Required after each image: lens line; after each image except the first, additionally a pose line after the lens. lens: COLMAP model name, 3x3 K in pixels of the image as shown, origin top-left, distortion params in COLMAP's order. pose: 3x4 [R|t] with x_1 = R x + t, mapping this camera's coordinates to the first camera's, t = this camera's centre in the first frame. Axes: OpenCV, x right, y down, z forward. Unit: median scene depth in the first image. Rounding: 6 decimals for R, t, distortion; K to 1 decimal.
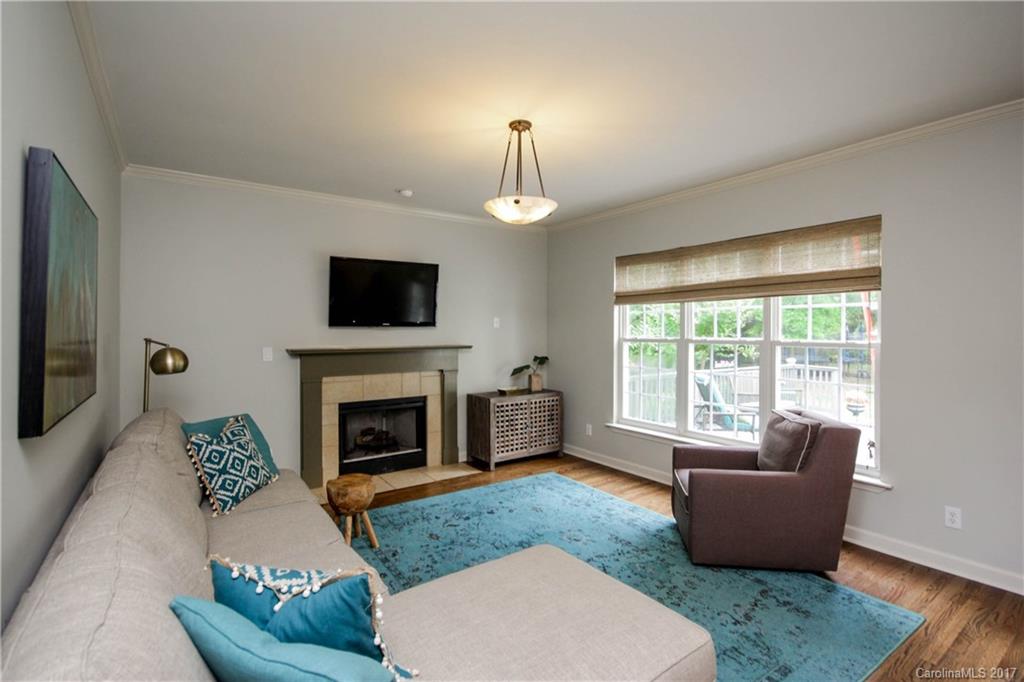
lens RADIAL K [[483.4, 0, 514.9], [0, 483.4, 332.3], [0, 0, 1]] dist [-0.006577, -0.000294]
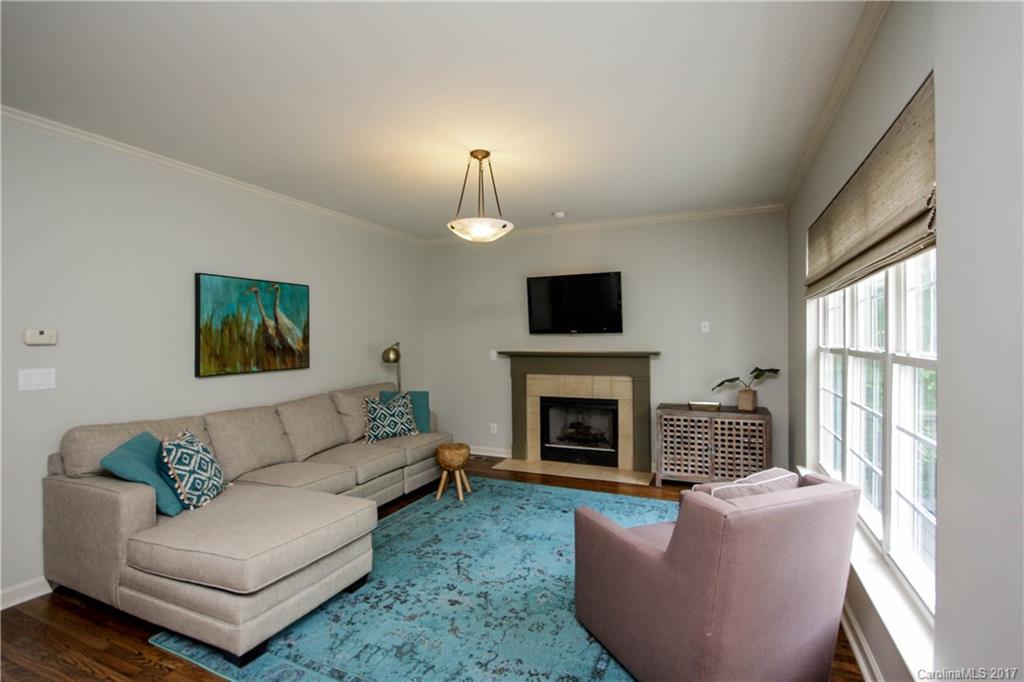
lens RADIAL K [[483.4, 0, 518.0], [0, 483.4, 342.4], [0, 0, 1]] dist [-0.006577, -0.000294]
pose [[0.525435, 0.006475, -0.850809, 0.599067], [0.002591, 0.999954, 0.009210, -0.001137], [0.850830, -0.007043, 0.525395, 0.282673]]
